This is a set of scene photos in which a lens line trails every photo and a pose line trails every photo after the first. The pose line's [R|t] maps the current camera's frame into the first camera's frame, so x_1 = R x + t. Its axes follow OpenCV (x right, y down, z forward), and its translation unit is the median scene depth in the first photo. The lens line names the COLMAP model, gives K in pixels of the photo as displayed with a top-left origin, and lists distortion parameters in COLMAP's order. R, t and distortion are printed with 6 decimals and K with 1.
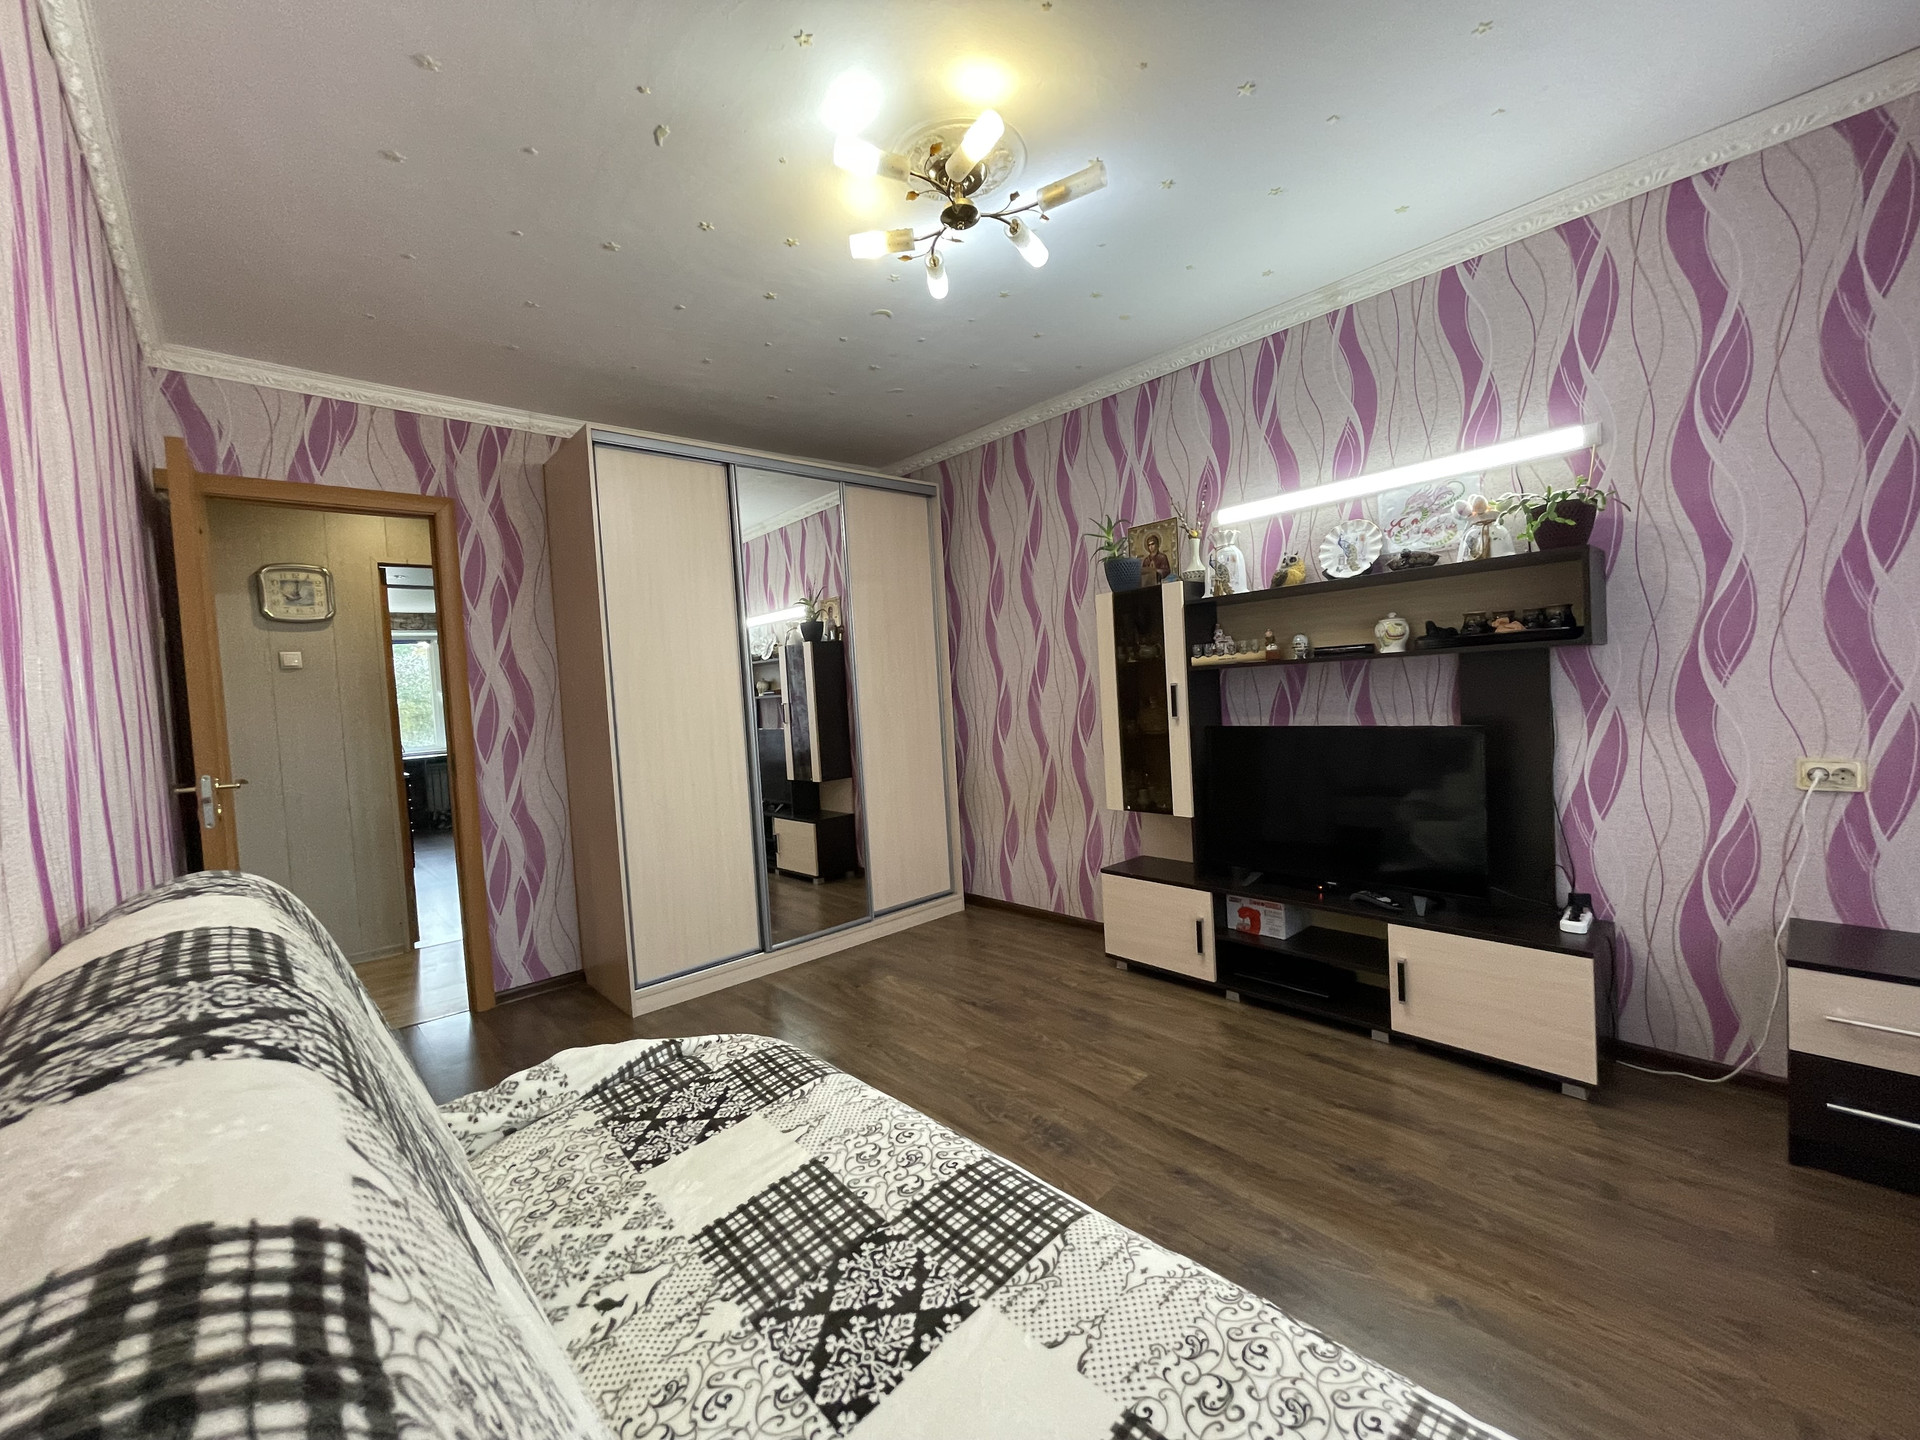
lens RADIAL K [[776.9, 0, 983.6], [0, 776.9, 722.8], [0, 0, 1]] dist [-0.000710, 0.000240]
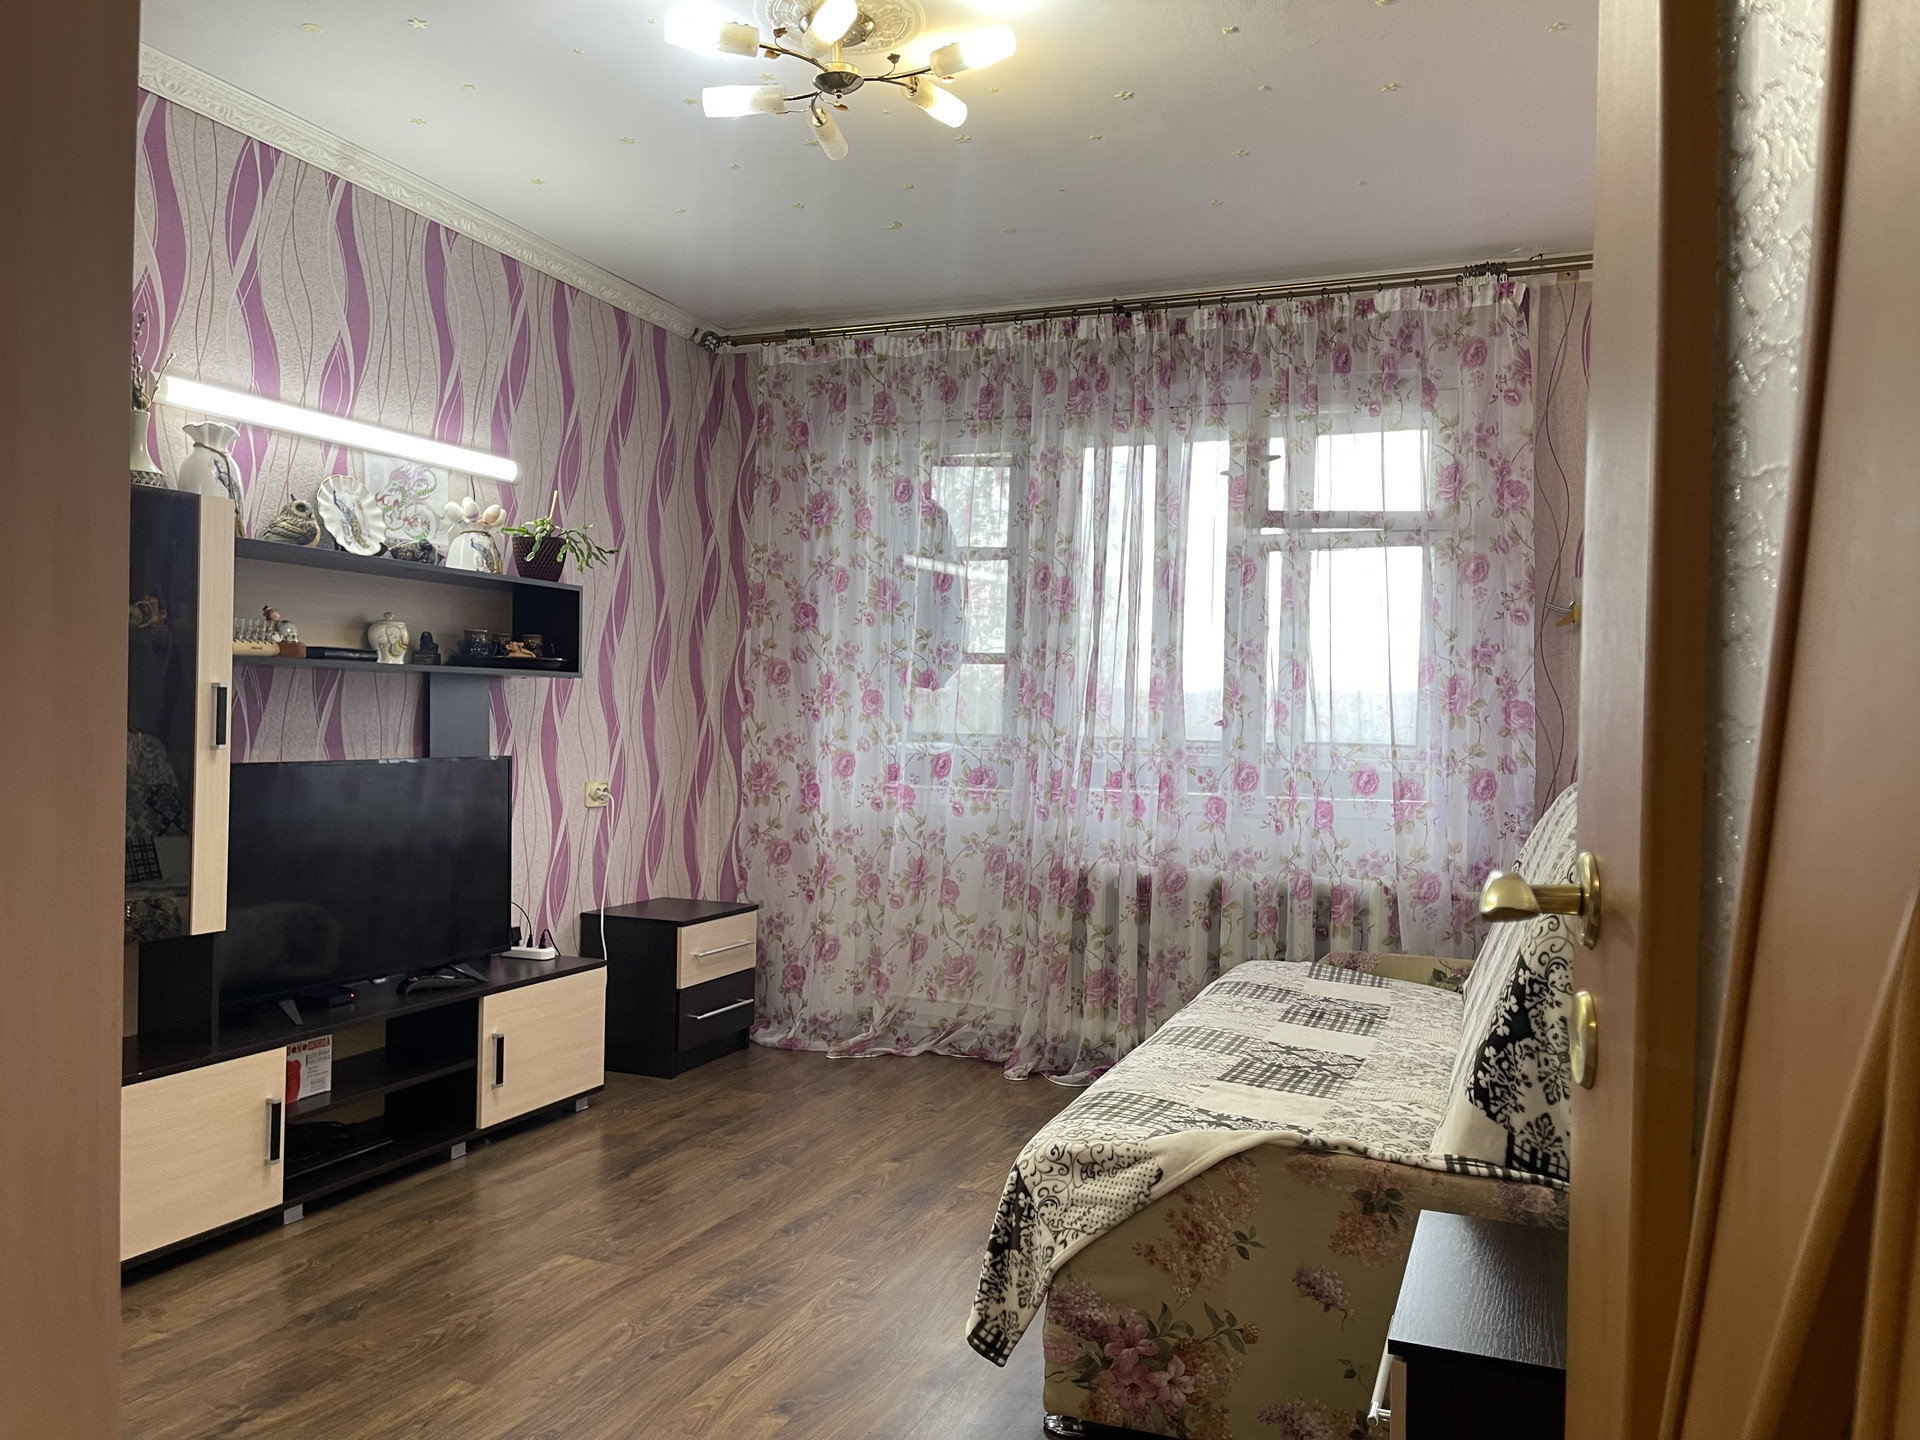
lens RADIAL K [[1463.6, 0, 968.3], [0, 1463.6, 733.0], [0, 0, 1]] dist [0.050846, -0.056090]
pose [[-0.417537, 0.031213, 0.908124, -1.003054], [0.043413, 0.998954, -0.014374, 0.021864], [-0.907622, 0.033423, -0.418455, 1.059876]]
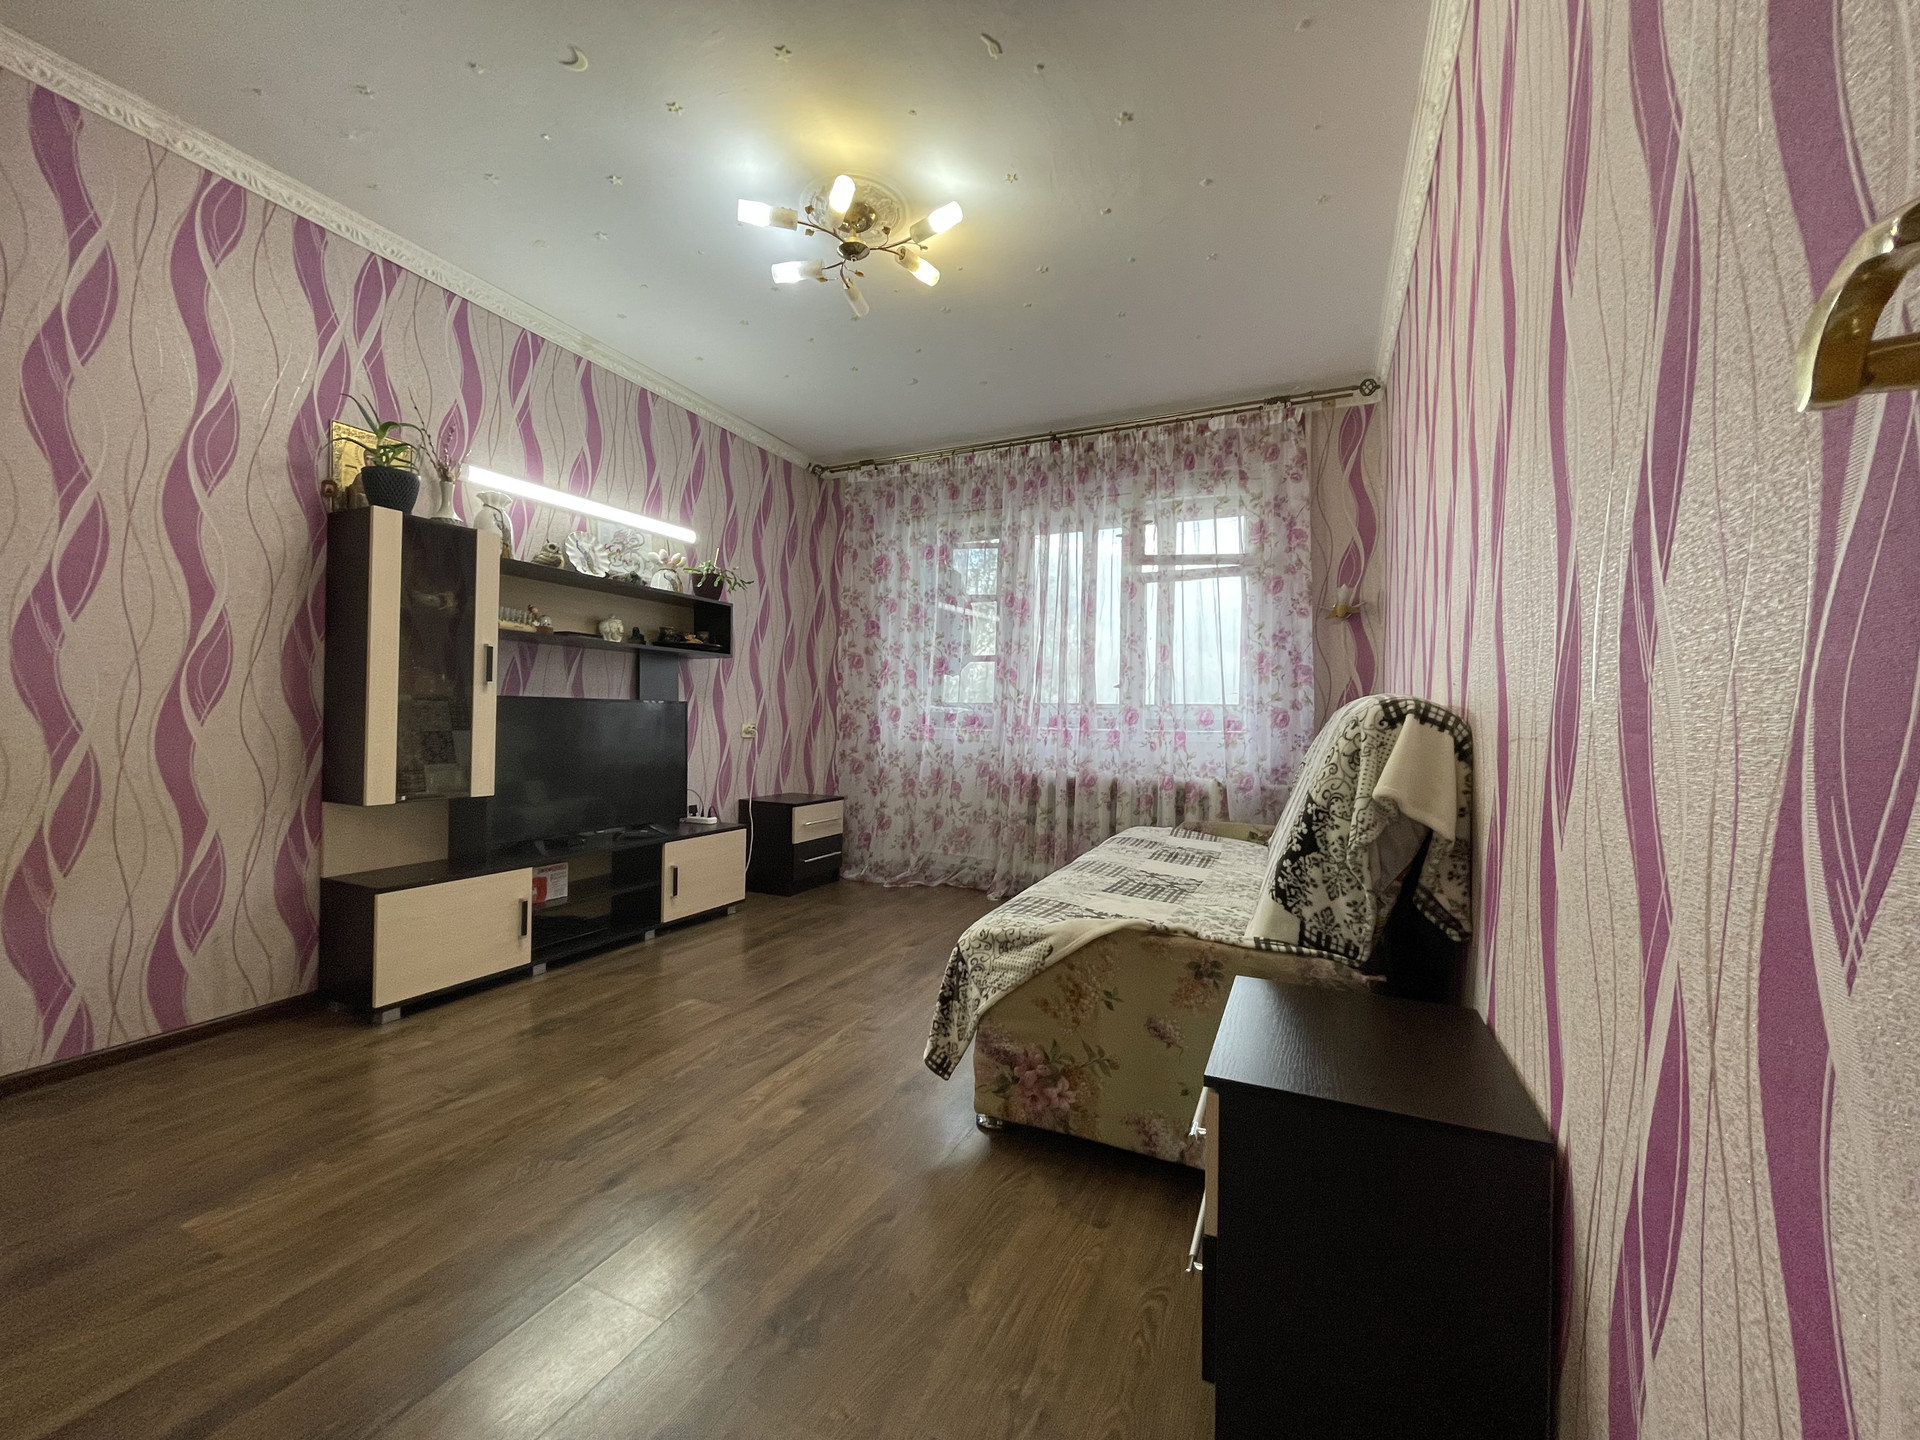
lens RADIAL K [[776.9, 0, 946.1], [0, 776.9, 717.1], [0, 0, 1]] dist [-0.000710, 0.000240]
pose [[-0.353188, 0.046995, 0.934371, -0.848025], [0.046405, 0.998388, -0.032673, 0.094133], [-0.934401, 0.031820, -0.354799, 0.915249]]
